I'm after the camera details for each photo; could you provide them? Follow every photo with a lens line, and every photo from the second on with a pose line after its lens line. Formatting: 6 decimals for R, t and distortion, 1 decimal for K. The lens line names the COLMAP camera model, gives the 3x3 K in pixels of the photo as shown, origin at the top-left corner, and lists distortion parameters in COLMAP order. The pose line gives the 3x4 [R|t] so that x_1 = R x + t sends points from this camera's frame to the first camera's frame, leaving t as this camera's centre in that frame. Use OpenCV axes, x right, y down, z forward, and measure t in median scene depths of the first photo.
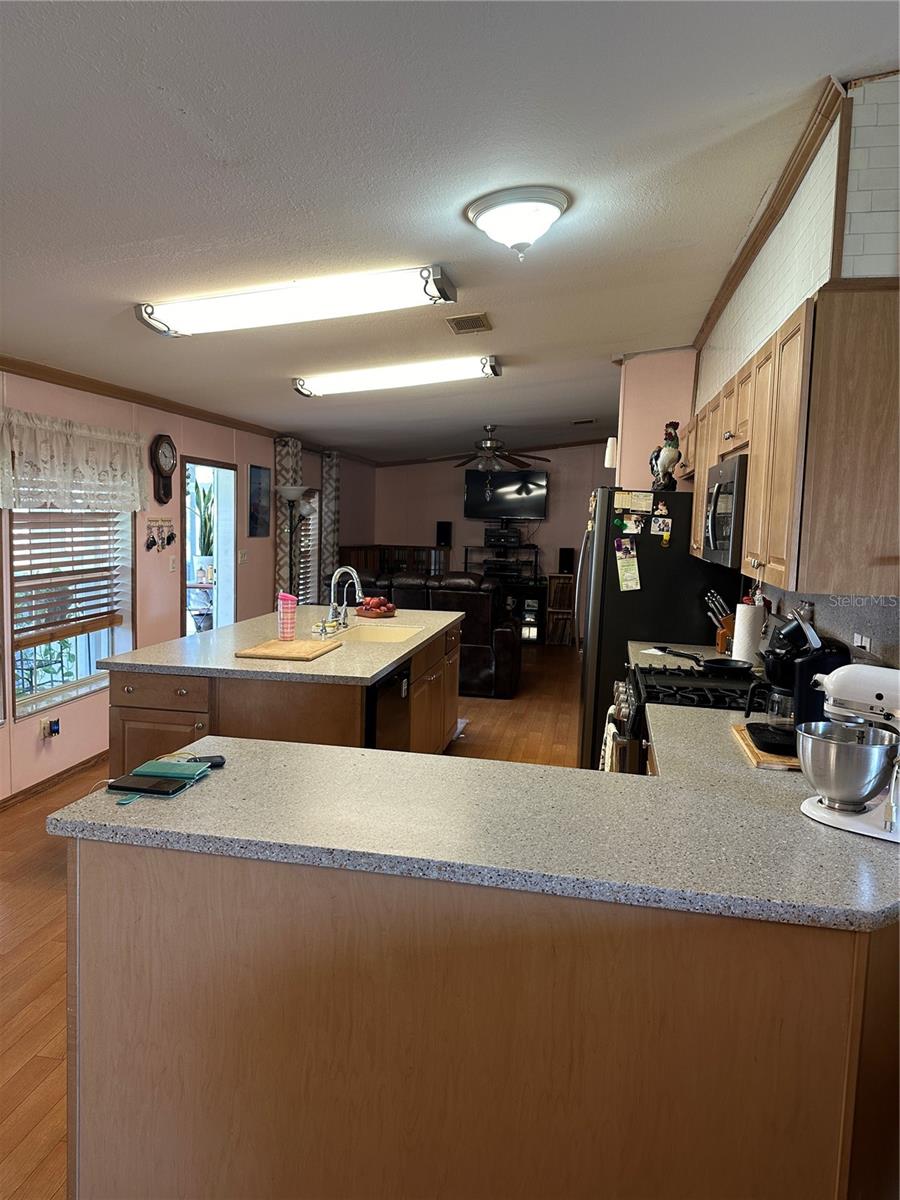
lens RADIAL K [[820.8, 0, 447.4], [0, 820.8, 601.0], [0, 0, 1]] dist [0.014170, -0.022271]
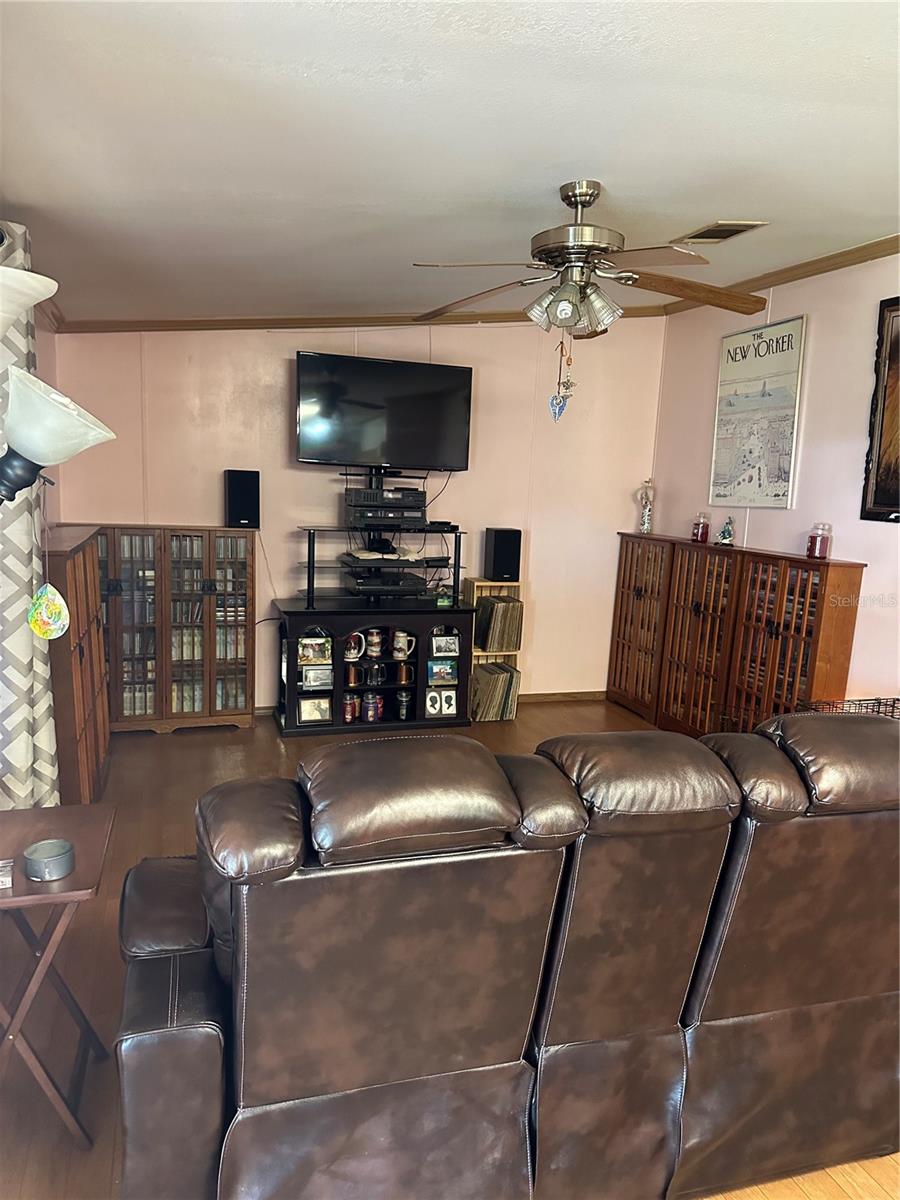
lens RADIAL K [[781.6, 0, 458.4], [0, 781.6, 600.8], [0, 0, 1]] dist [0.010488, -0.002712]
pose [[0.877461, -0.068708, 0.474702, -0.109087], [0.021000, 0.994241, 0.105090, -0.071116], [-0.479189, -0.082243, 0.873850, 0.589296]]
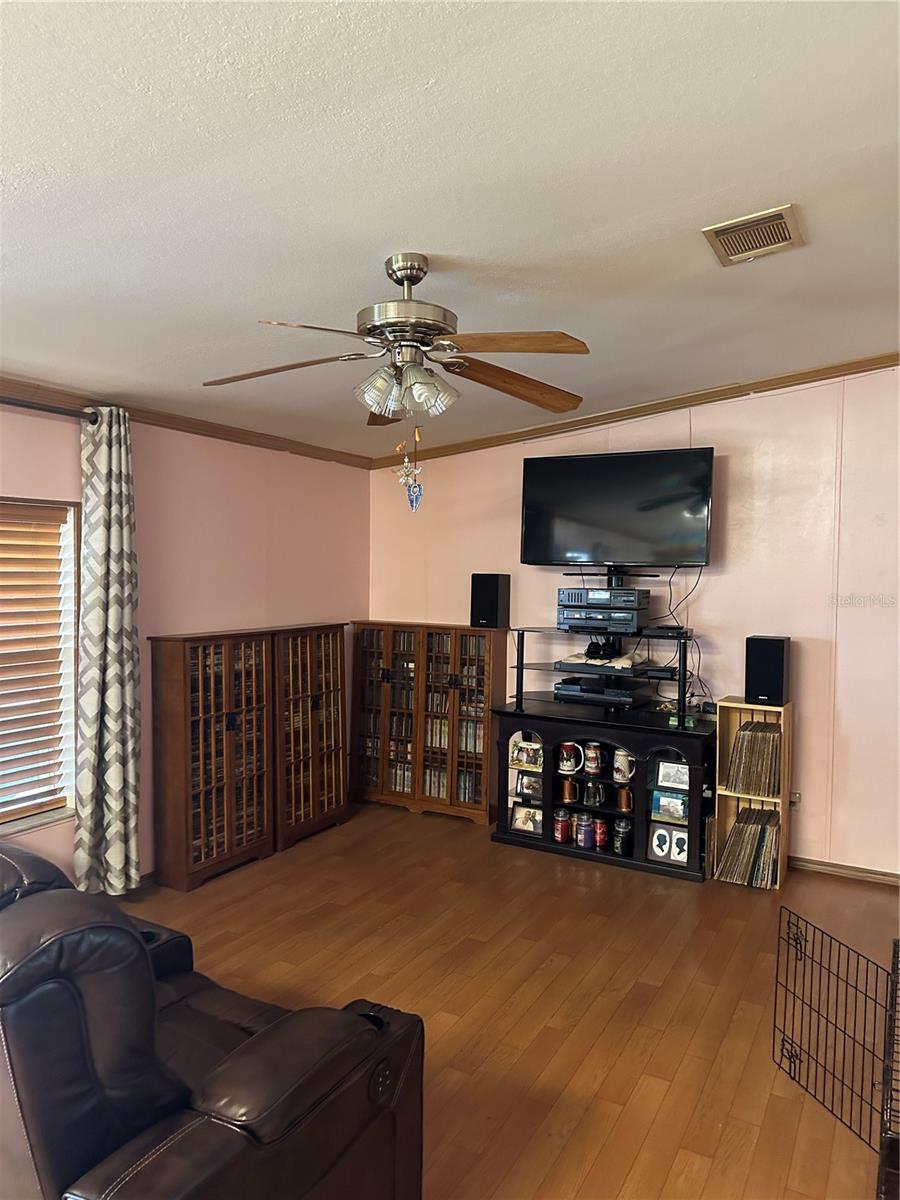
lens RADIAL K [[820.8, 0, 441.5], [0, 820.8, 596.2], [0, 0, 1]] dist [0.014170, -0.022271]
pose [[0.942828, -0.001037, -0.333278, 0.129153], [-0.019928, 0.998030, -0.059483, -0.057432], [0.332684, 0.062724, 0.940950, 0.571137]]
